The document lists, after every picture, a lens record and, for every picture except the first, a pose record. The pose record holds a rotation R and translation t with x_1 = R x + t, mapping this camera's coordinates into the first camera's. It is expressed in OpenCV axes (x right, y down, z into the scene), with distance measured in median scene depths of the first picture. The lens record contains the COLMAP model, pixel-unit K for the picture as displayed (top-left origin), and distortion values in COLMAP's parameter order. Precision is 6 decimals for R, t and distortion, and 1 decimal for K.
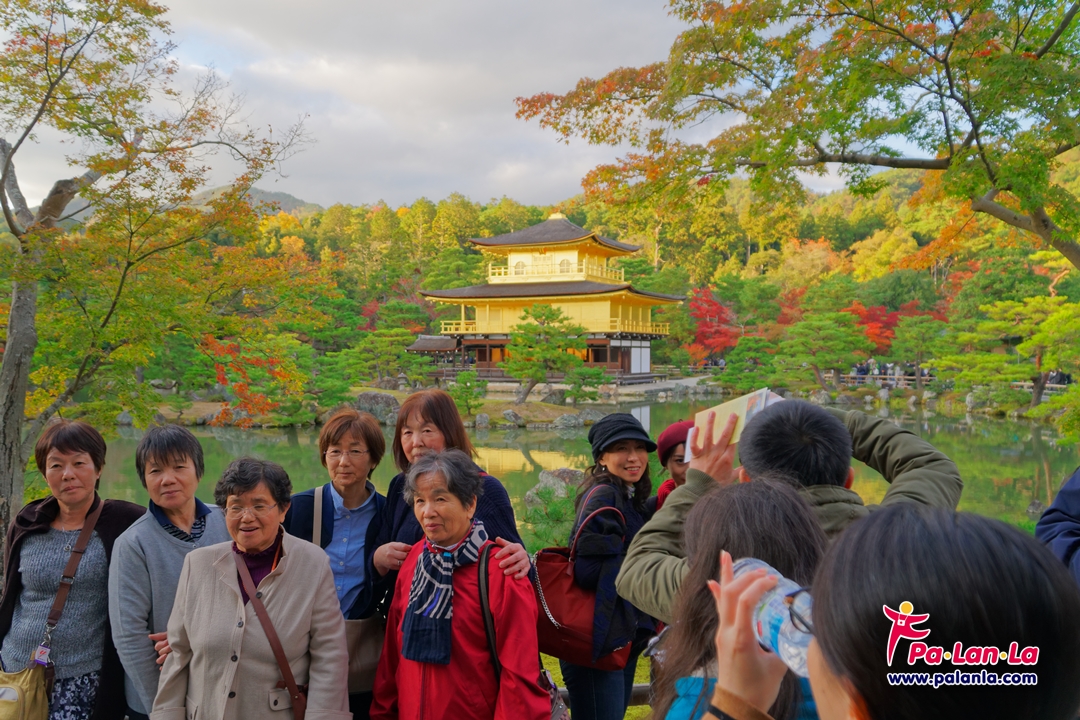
lens RADIAL K [[892.6, 0, 540.1], [0, 892.6, 360.9], [0, 0, 1]] dist [0.003318, 0.000086]
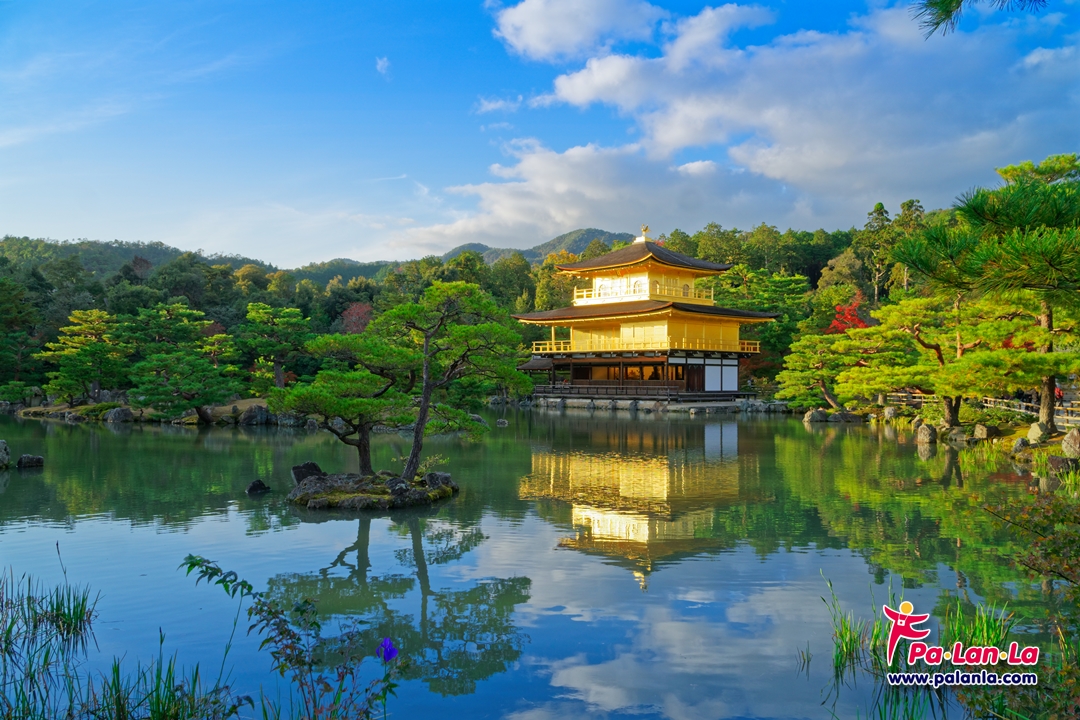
lens RADIAL K [[831.7, 0, 540.1], [0, 831.7, 359.3], [0, 0, 1]] dist [0.002433, 0.000640]
pose [[0.943296, -0.004764, -0.331919, 0.233955], [-0.004783, 0.999598, -0.027943, 0.005142], [0.331918, 0.027946, 0.942894, 0.048927]]
